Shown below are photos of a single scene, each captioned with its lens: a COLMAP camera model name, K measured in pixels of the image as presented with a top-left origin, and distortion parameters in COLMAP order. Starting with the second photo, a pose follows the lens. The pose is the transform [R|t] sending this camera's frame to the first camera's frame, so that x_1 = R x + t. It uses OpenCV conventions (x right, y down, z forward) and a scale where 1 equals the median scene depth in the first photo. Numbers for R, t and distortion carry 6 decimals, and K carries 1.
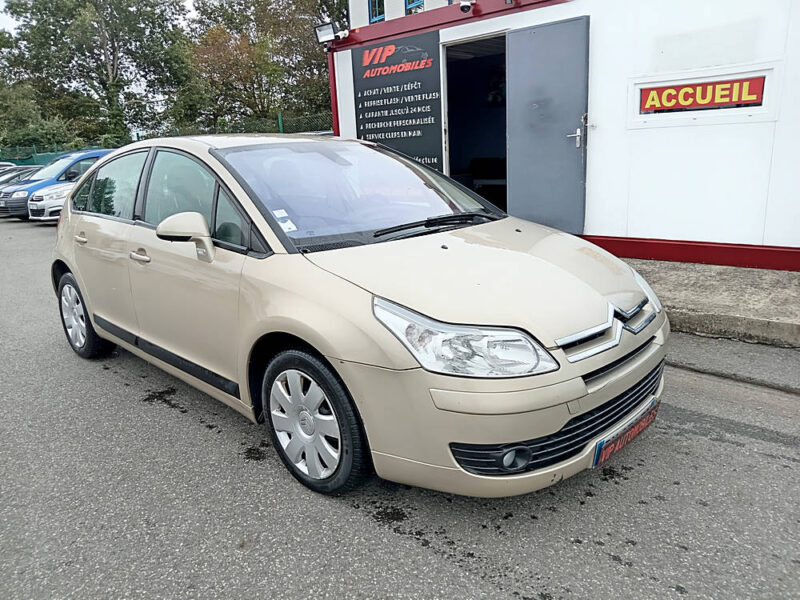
lens RADIAL K [[609.5, 0, 403.4], [0, 609.5, 301.9], [0, 0, 1]] dist [-0.004041, 0.001919]
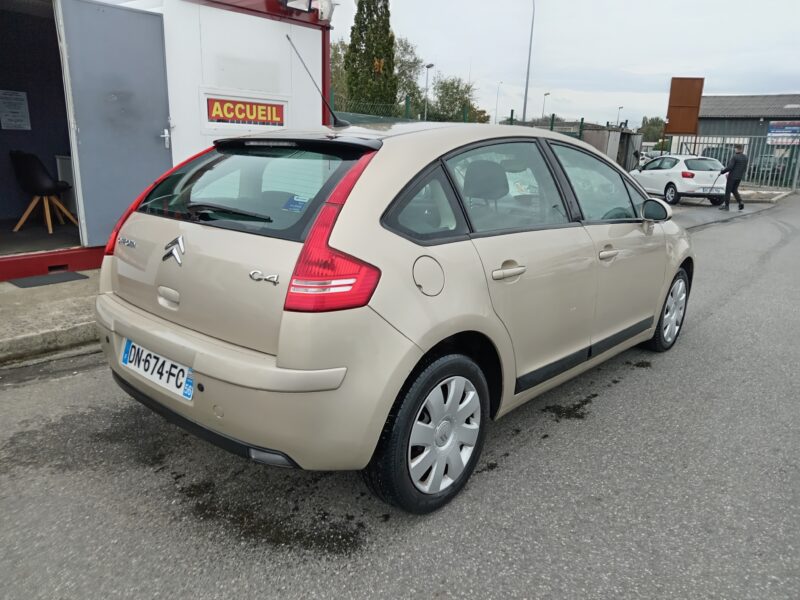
lens RADIAL K [[609.5, 0, 400.8], [0, 609.5, 301.6], [0, 0, 1]] dist [-0.004041, 0.001919]
pose [[-0.068717, -0.198572, 0.977674, -0.822819], [0.225379, 0.951566, 0.209110, -0.162291], [-0.971845, 0.234717, -0.020634, 0.818567]]
